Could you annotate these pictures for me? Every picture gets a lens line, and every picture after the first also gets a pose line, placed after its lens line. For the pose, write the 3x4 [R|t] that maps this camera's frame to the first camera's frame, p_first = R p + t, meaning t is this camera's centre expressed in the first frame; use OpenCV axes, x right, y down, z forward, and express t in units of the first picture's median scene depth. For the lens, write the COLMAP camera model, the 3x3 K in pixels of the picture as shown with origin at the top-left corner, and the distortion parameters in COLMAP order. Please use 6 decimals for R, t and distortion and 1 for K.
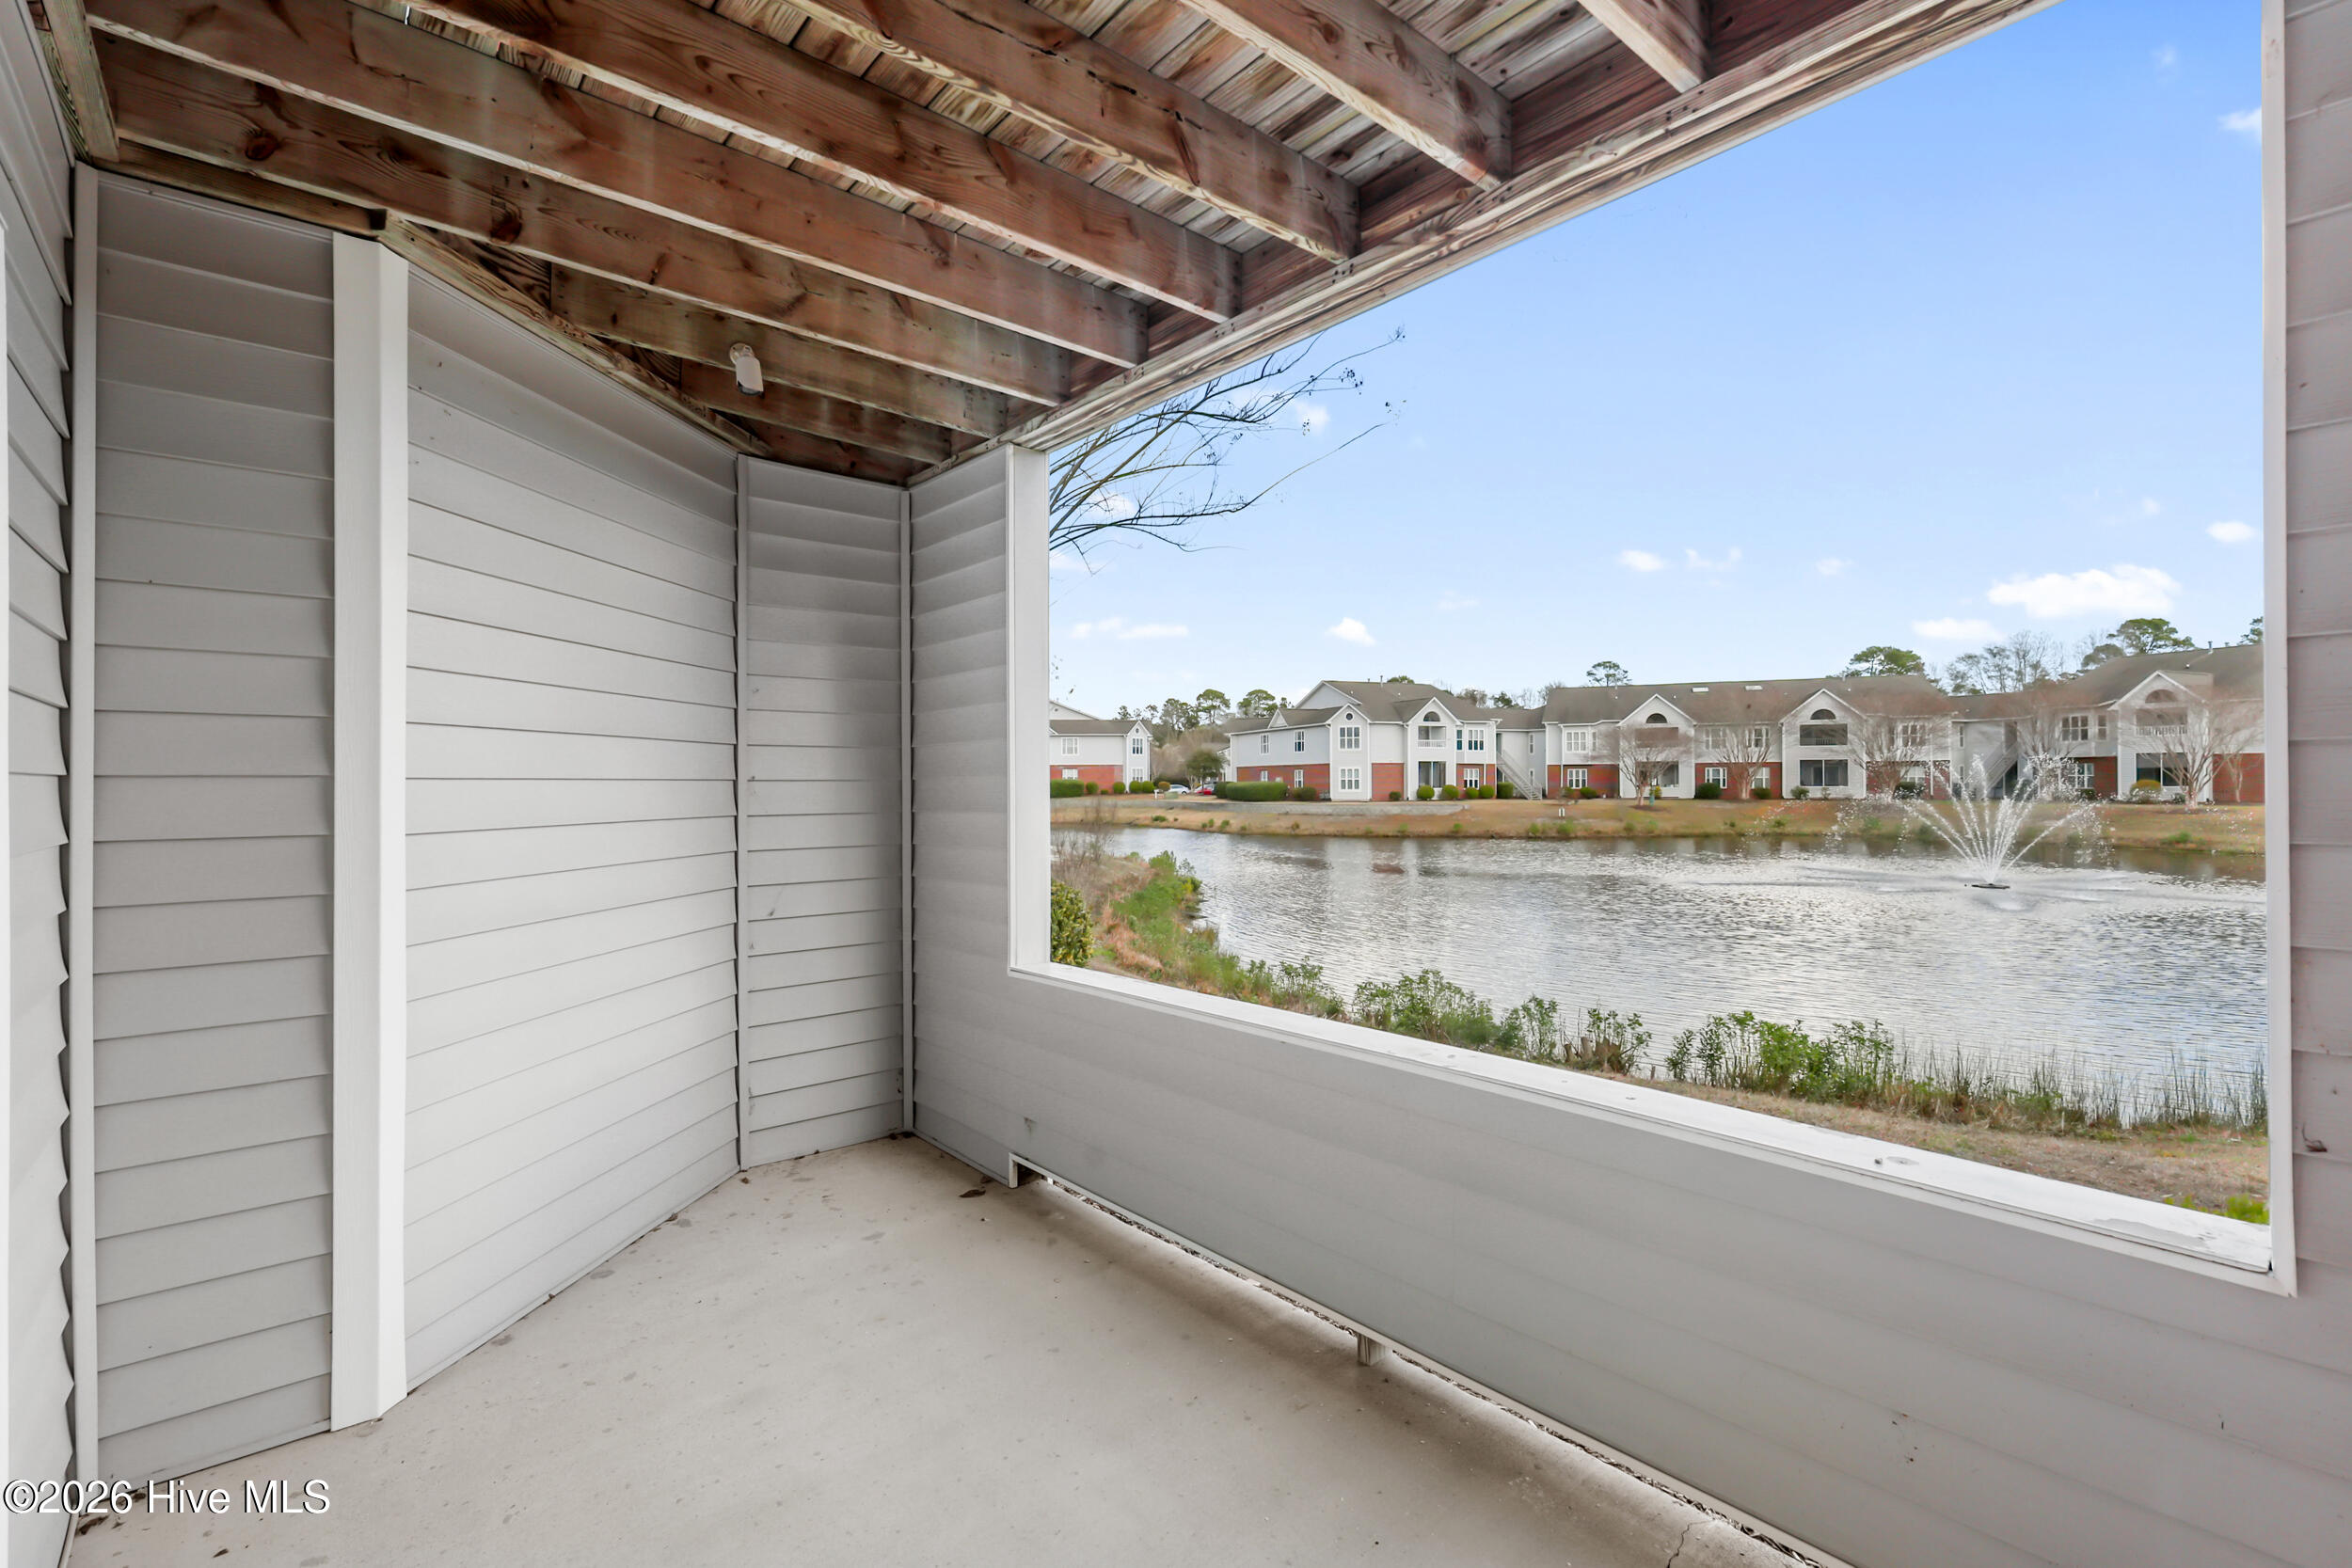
lens RADIAL K [[1074.2, 0, 1166.6], [0, 1074.2, 785.2], [0, 0, 1]] dist [0.002213, 0.000975]
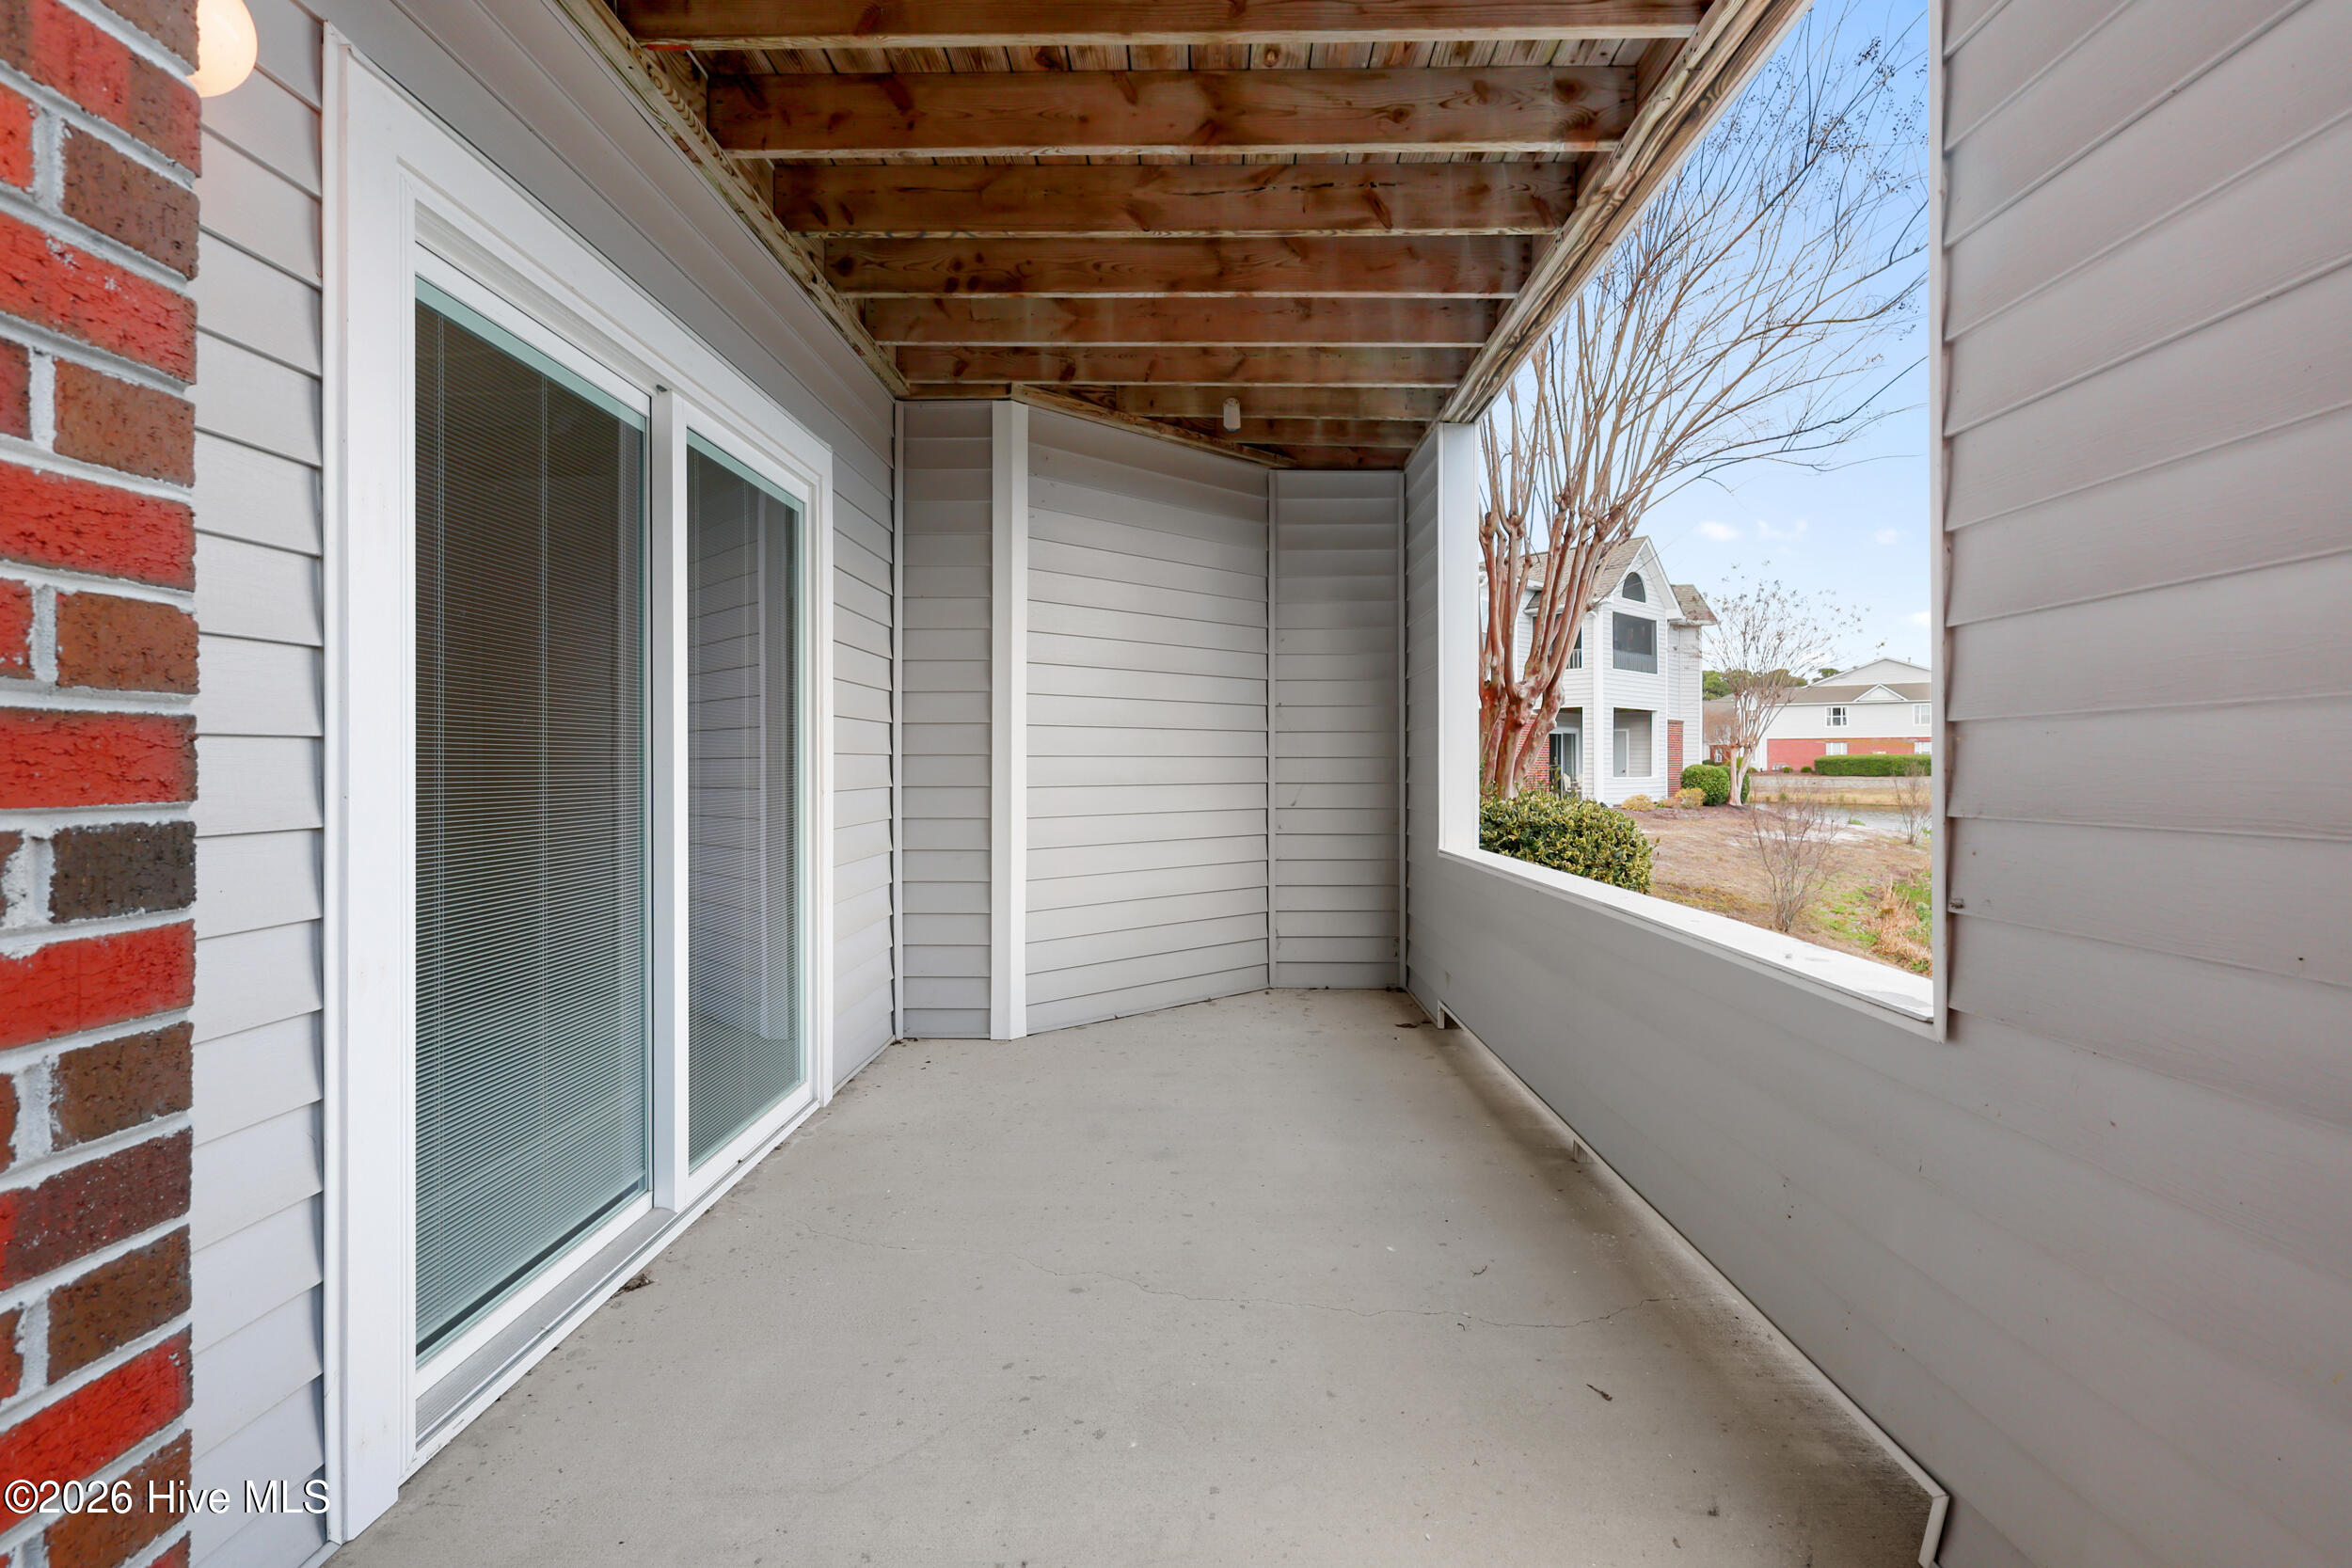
lens RADIAL K [[1082.5, 0, 1183.1], [0, 1082.5, 768.6], [0, 0, 1]] dist [0.003013, 0.000397]
pose [[0.752308, 0.004223, -0.658798, 0.620314], [-0.003446, 0.999991, 0.002475, 0.103844], [0.658802, 0.000409, 0.752316, -0.172117]]
